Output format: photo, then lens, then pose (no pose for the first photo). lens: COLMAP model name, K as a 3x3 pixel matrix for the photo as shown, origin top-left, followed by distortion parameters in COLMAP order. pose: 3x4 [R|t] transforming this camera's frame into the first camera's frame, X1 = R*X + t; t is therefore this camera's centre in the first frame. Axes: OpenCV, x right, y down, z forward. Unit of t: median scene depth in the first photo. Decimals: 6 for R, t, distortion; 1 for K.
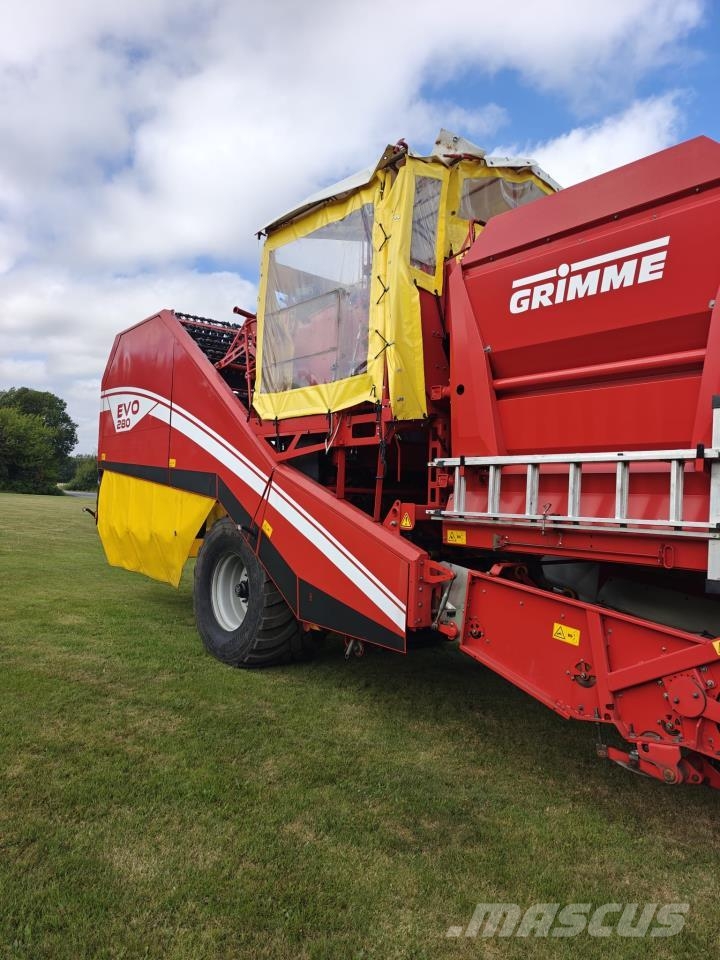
lens RADIAL K [[669.4, 0, 360.0], [0, 669.4, 480.0], [0, 0, 1]] dist [0.052896, -0.067799]
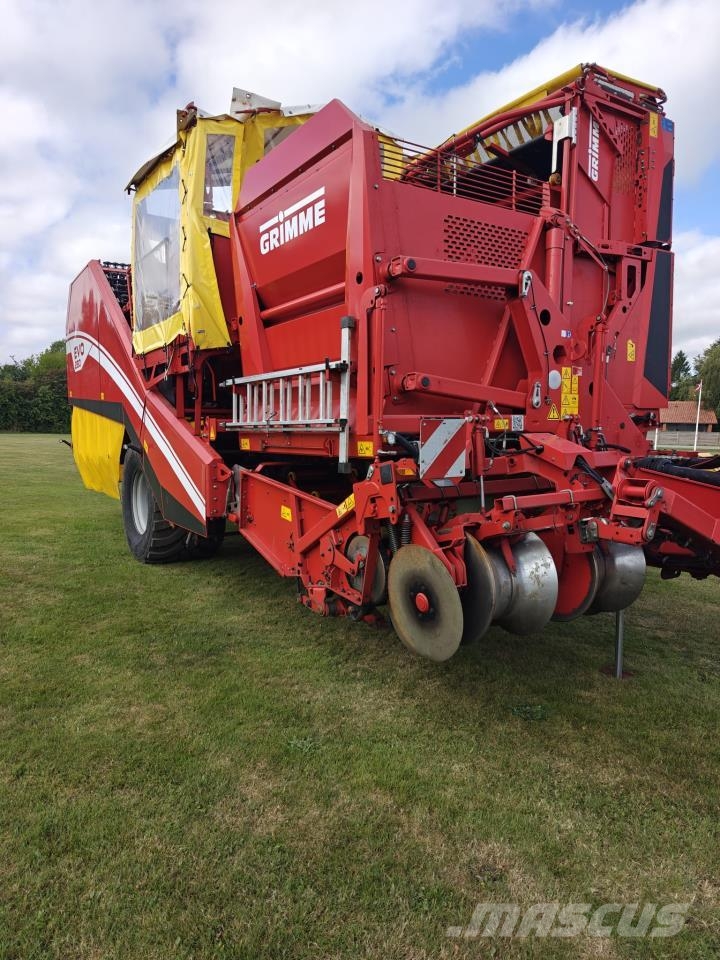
lens RADIAL K [[669.4, 0, 360.0], [0, 669.4, 480.0], [0, 0, 1]] dist [0.052896, -0.067799]
pose [[0.992733, -0.033889, -0.115463, 0.483589], [0.045731, 0.993783, 0.101507, 0.034806], [0.111306, -0.106050, 0.988112, -0.190734]]
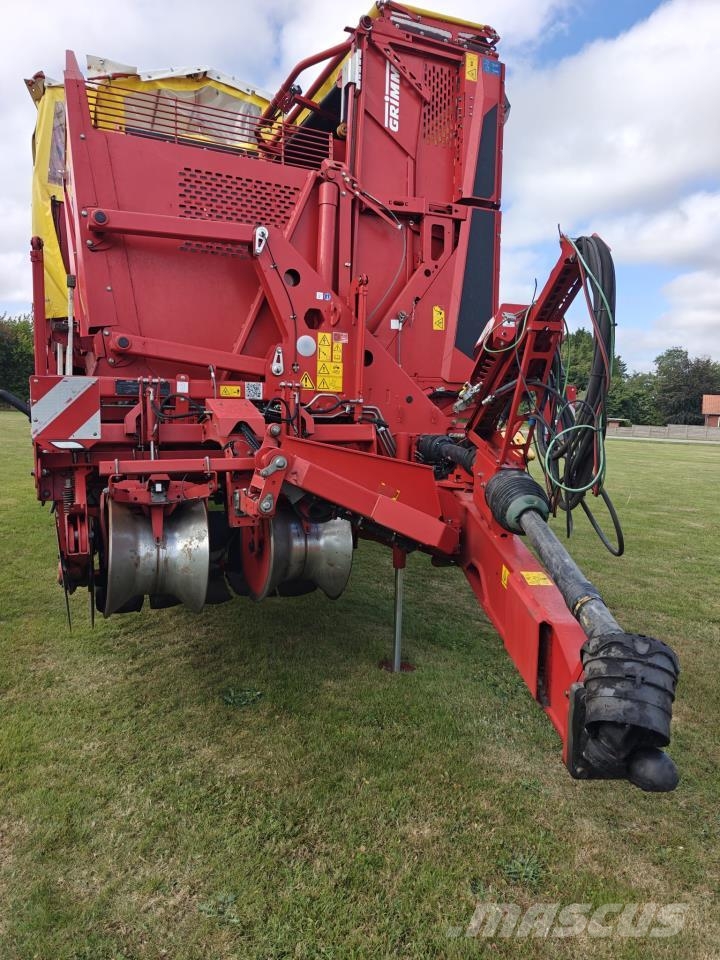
lens RADIAL K [[669.4, 0, 360.0], [0, 669.4, 480.0], [0, 0, 1]] dist [0.052896, -0.067799]
pose [[0.967059, 0.004114, -0.254521, 0.936727], [0.025491, 0.993278, 0.112907, 0.079535], [0.253274, -0.115676, 0.960454, -0.058654]]
